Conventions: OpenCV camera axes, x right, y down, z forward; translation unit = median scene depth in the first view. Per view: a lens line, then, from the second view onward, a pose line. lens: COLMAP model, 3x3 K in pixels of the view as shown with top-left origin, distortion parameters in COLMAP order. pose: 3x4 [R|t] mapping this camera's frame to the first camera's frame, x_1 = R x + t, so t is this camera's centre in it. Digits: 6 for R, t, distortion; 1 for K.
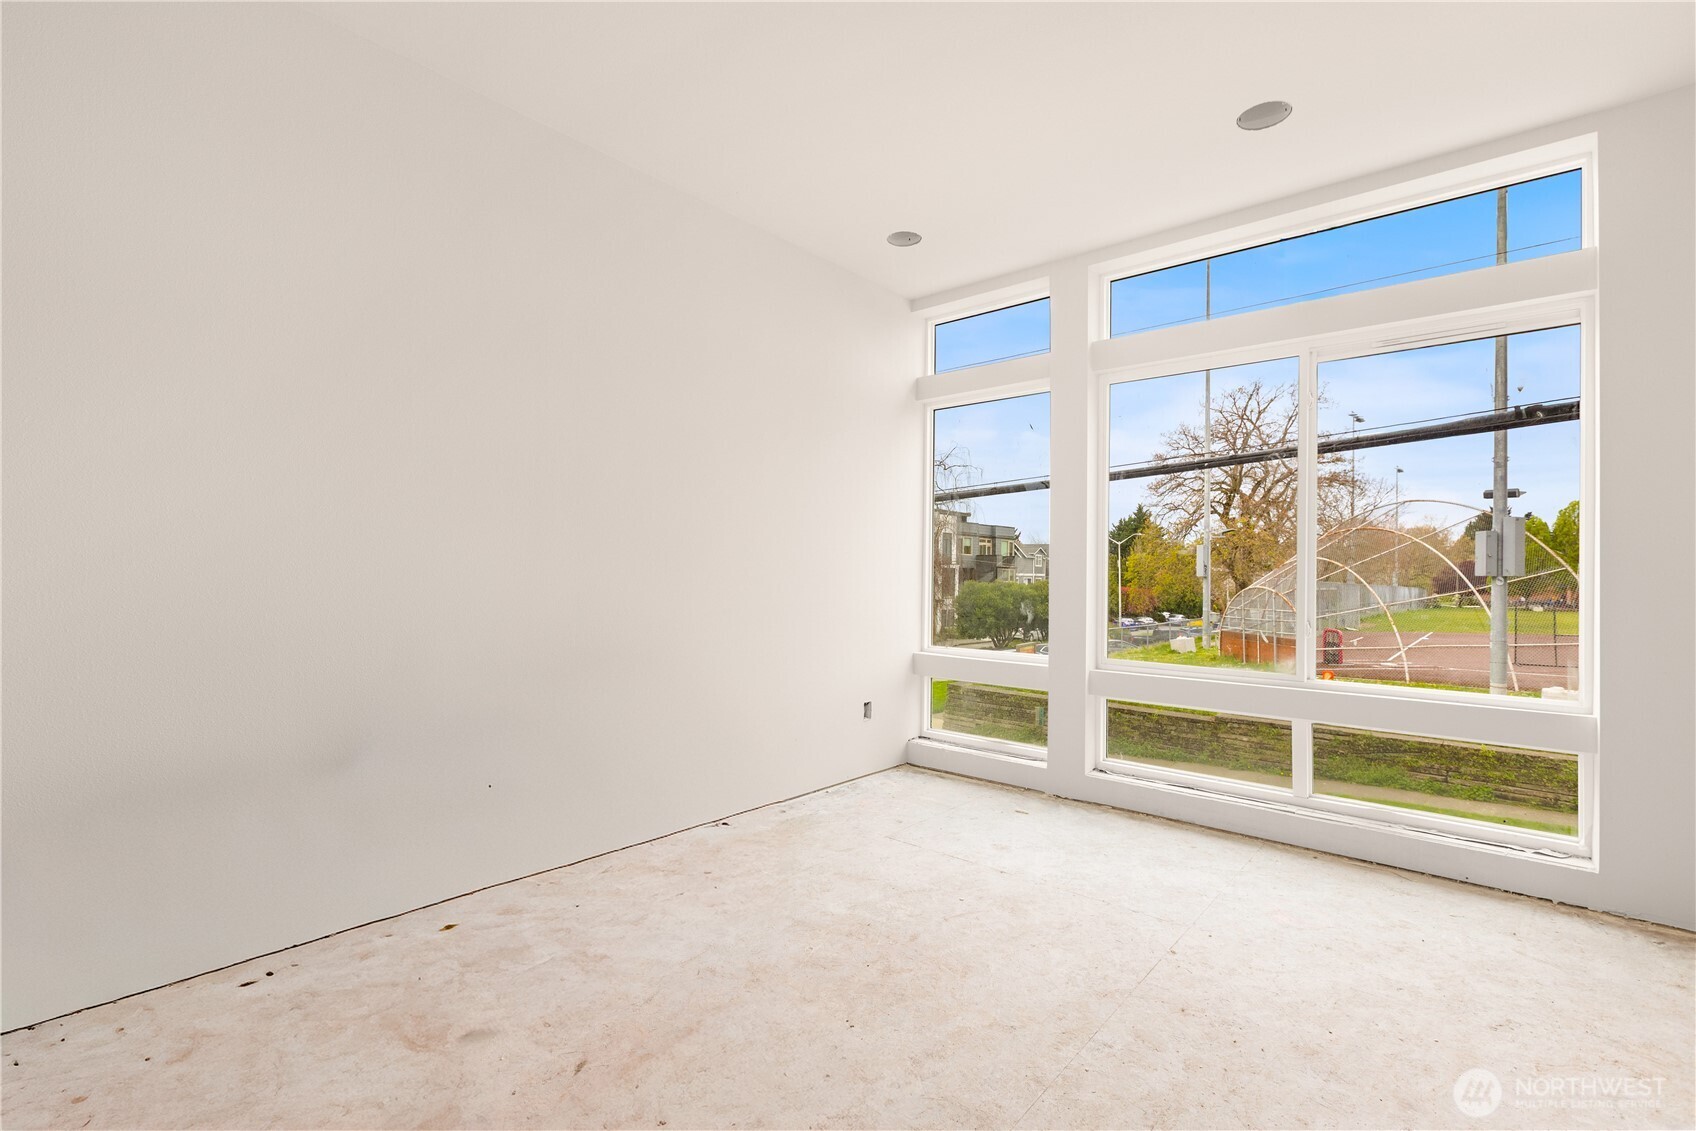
lens RADIAL K [[760.4, 0, 840.1], [0, 760.4, 562.6], [0, 0, 1]] dist [0.003088, -0.001945]
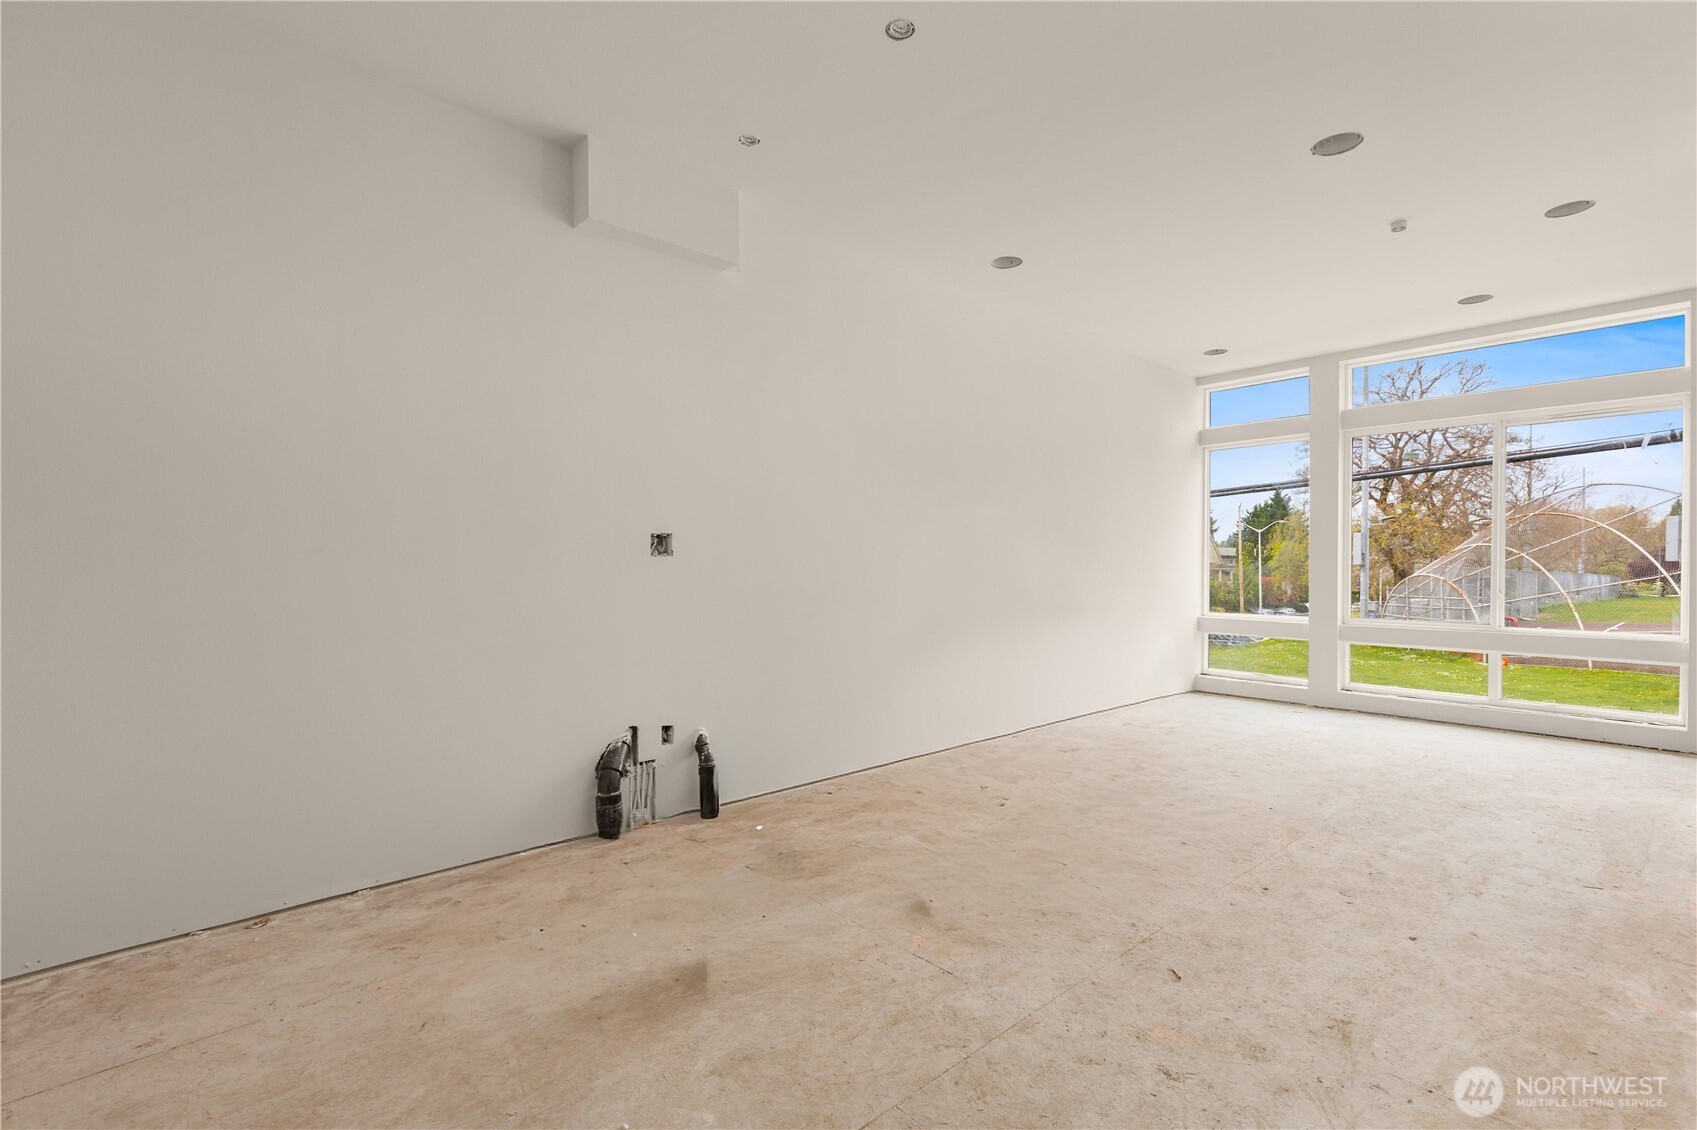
lens RADIAL K [[760.8, 0, 843.3], [0, 760.8, 573.2], [0, 0, 1]] dist [0.003088, -0.001945]
pose [[0.990115, -0.009215, -0.139954, -0.392141], [0.012442, 0.999676, 0.022198, -0.008670], [0.139704, -0.023720, 0.989909, -0.579711]]
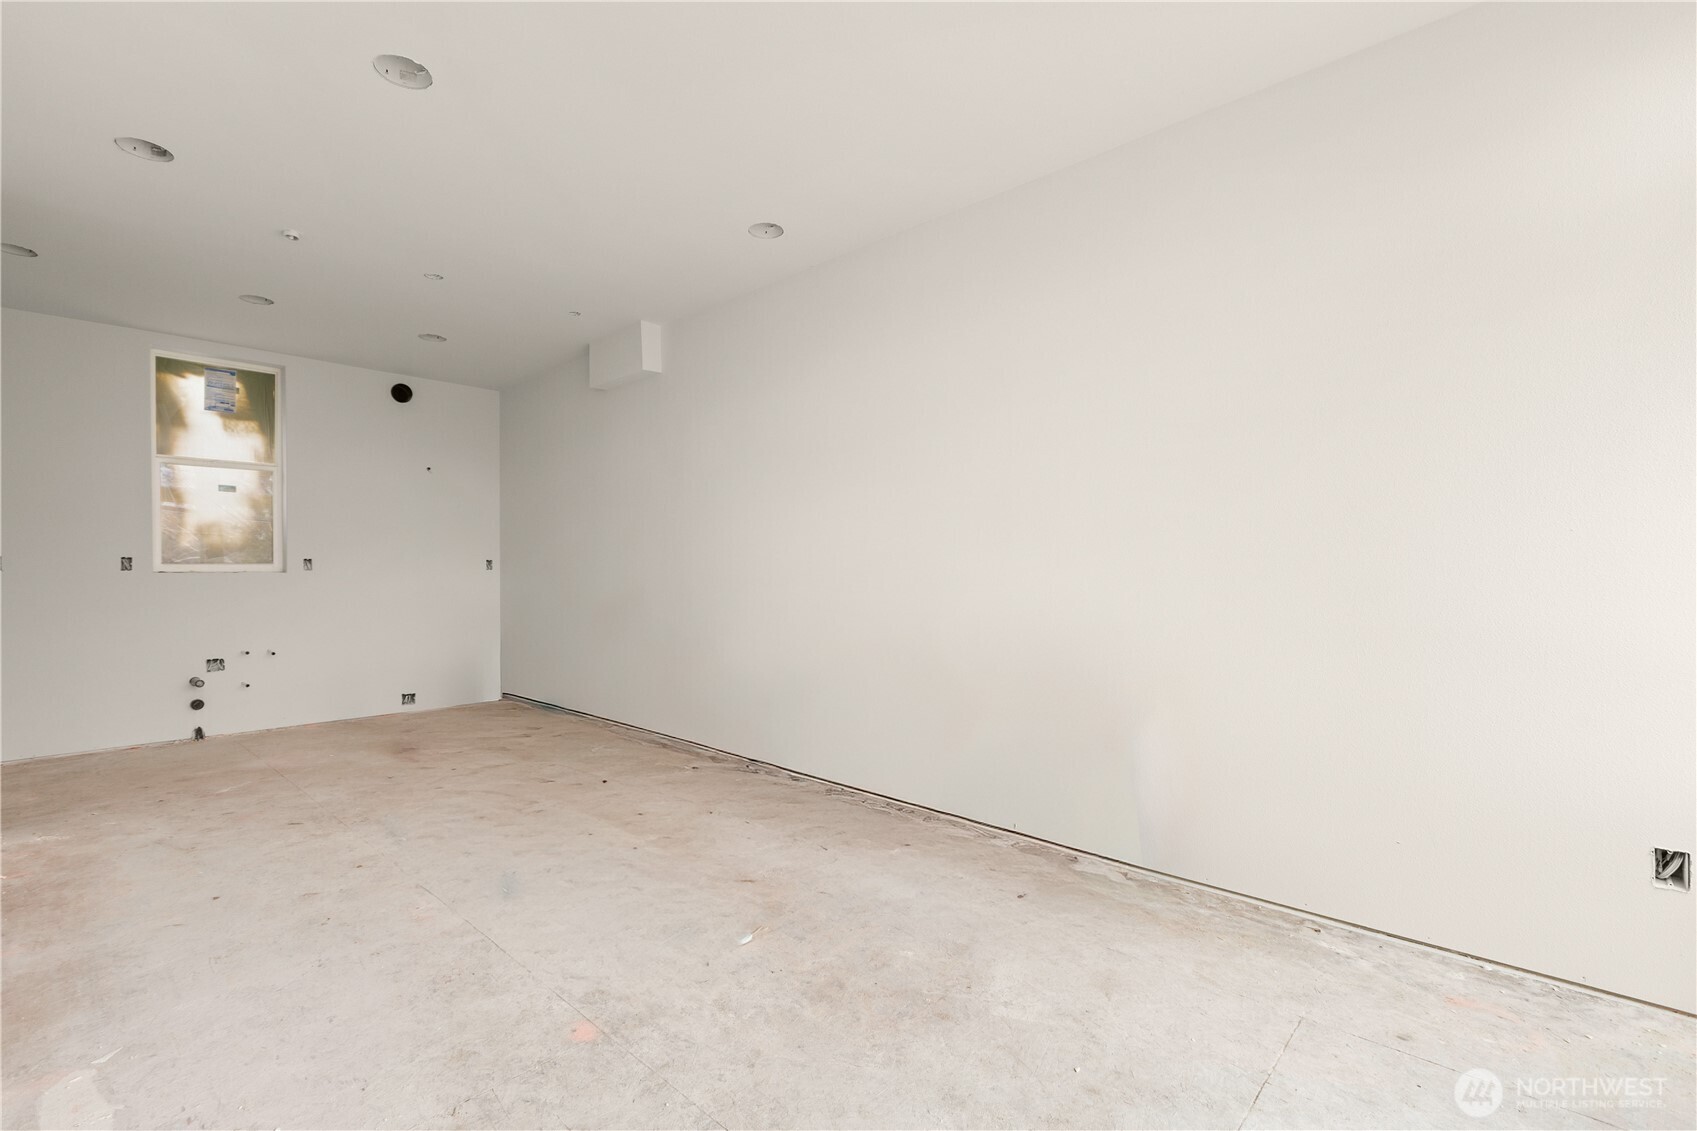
lens RADIAL K [[760.8, 0, 844.3], [0, 760.8, 570.0], [0, 0, 1]] dist [0.003088, -0.001945]
pose [[-0.041852, -0.015103, -0.999010, 0.494495], [0.013765, 0.999782, -0.015691, 0.012392], [0.999029, -0.014408, -0.041635, 0.494969]]
